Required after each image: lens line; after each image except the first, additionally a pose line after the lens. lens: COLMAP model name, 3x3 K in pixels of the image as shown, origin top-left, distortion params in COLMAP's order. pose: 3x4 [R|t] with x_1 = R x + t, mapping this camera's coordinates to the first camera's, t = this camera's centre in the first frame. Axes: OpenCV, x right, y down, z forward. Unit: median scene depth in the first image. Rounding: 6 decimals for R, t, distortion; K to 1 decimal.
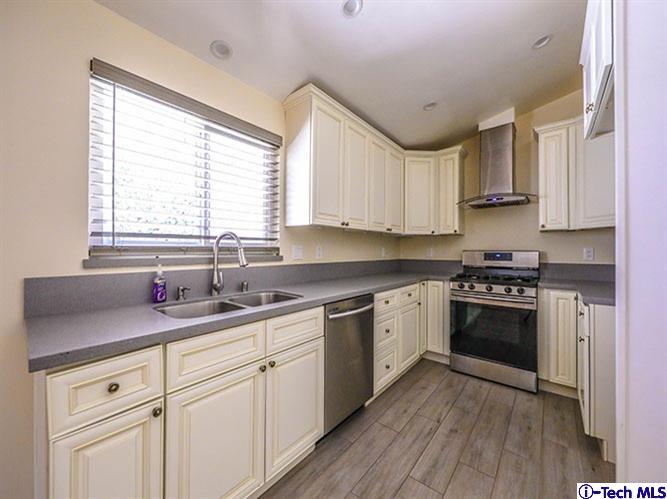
lens RADIAL K [[262.4, 0, 333.5], [0, 262.4, 249.5], [0, 0, 1]] dist [0.006872, -0.000406]
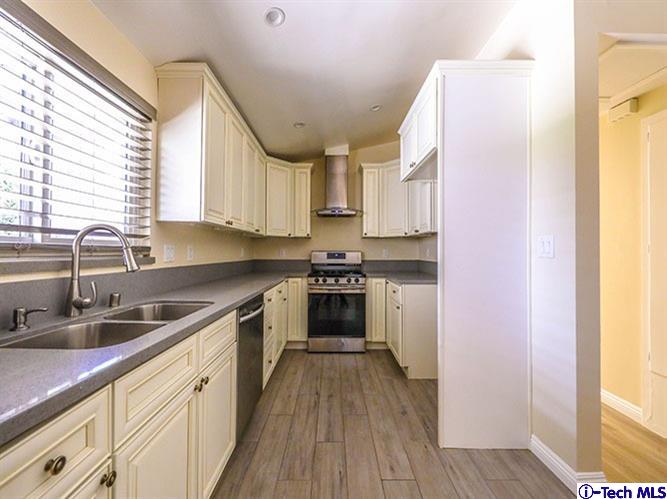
lens RADIAL K [[262.4, 0, 333.5], [0, 262.4, 249.5], [0, 0, 1]] dist [0.006872, -0.000406]
pose [[0.766976, 0.005651, 0.641650, -0.288265], [-0.004289, 0.999984, -0.003680, 0.000797], [-0.641661, 0.000071, 0.766988, 0.033109]]
